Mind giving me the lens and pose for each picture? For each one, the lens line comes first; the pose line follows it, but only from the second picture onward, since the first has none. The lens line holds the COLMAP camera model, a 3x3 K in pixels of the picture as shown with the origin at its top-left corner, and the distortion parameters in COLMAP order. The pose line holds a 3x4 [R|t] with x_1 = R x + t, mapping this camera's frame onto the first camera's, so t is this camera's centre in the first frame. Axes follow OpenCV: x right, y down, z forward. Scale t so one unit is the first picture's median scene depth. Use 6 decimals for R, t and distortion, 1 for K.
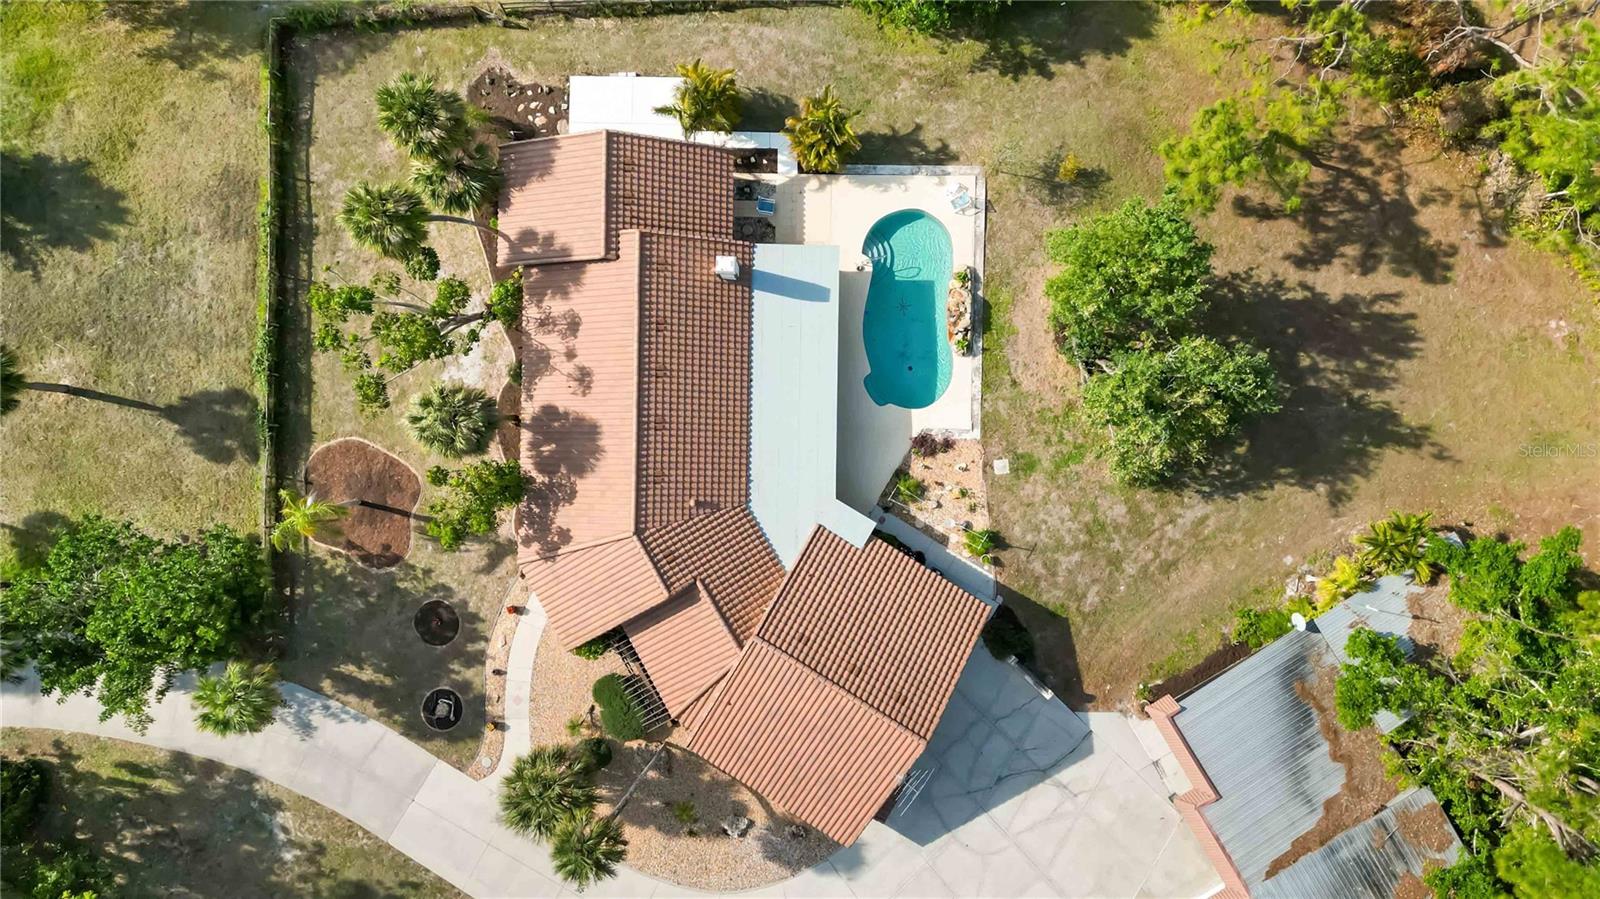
lens RADIAL K [[1133.9, 0, 800.9], [0, 1133.9, 469.1], [0, 0, 1]] dist [0.066284, 0.000954]
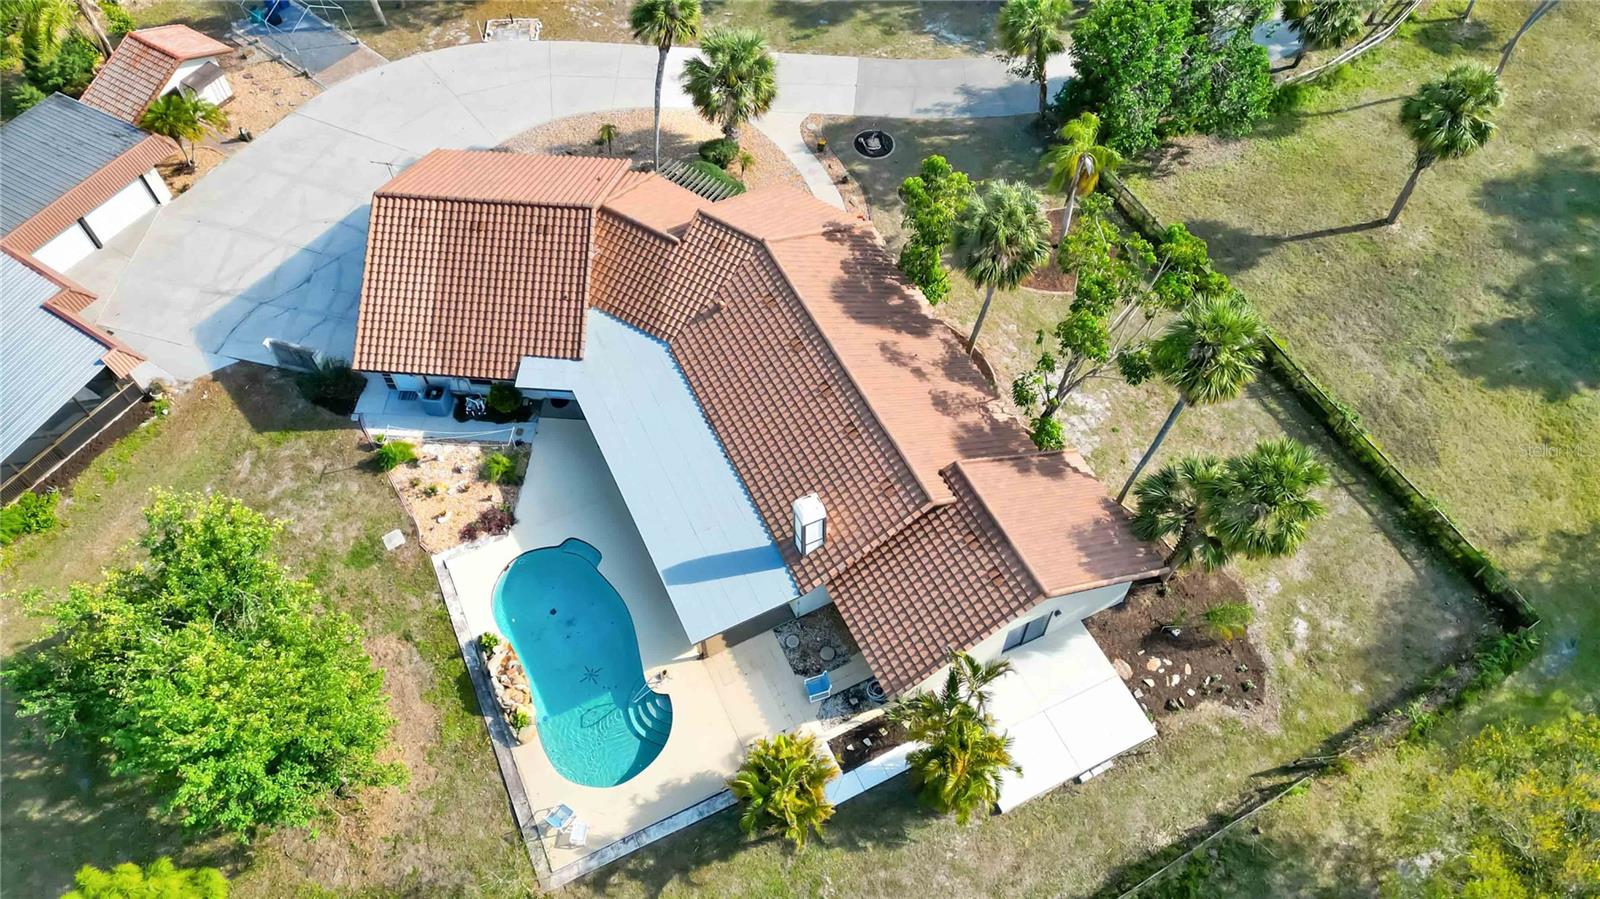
lens RADIAL K [[1133.9, 0, 800.9], [0, 1133.9, 469.1], [0, 0, 1]] dist [0.066284, 0.000954]
pose [[-0.894165, 0.375802, -0.243397, 0.100067], [-0.447135, -0.721314, 0.528938, -0.503276], [0.023210, 0.581789, 0.813008, 0.346488]]
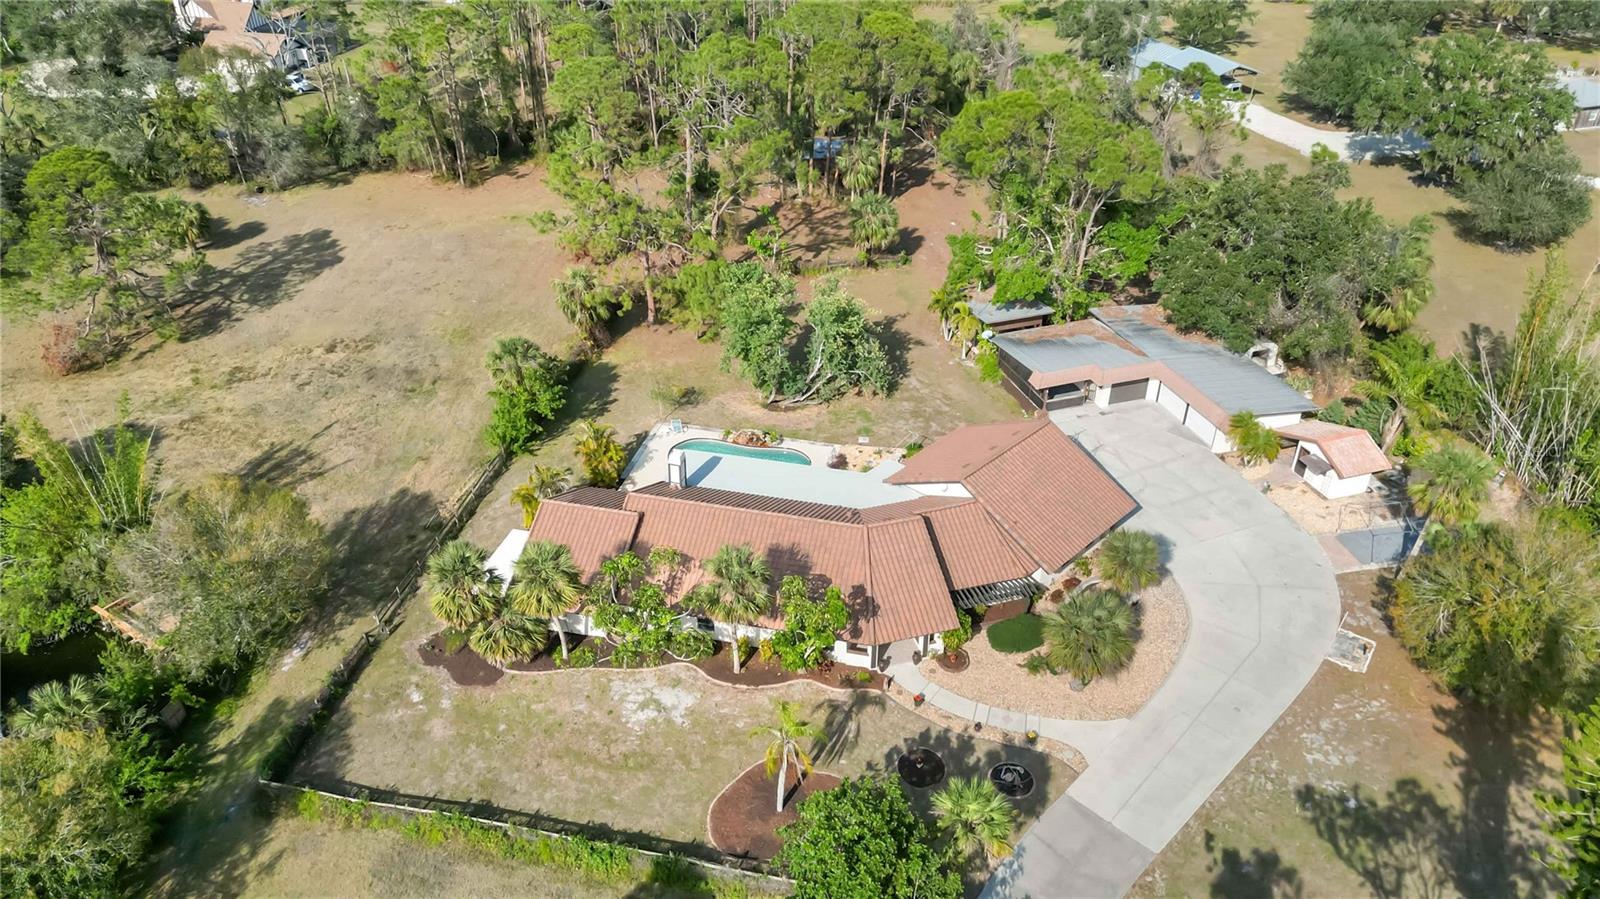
lens RADIAL K [[1133.9, 0, 800.9], [0, 1133.9, 469.1], [0, 0, 1]] dist [0.066284, 0.000954]
pose [[0.219674, -0.490598, 0.843242, -1.042360], [0.975375, 0.127889, -0.179691, 0.179059], [-0.019686, 0.861950, 0.506611, 0.309404]]
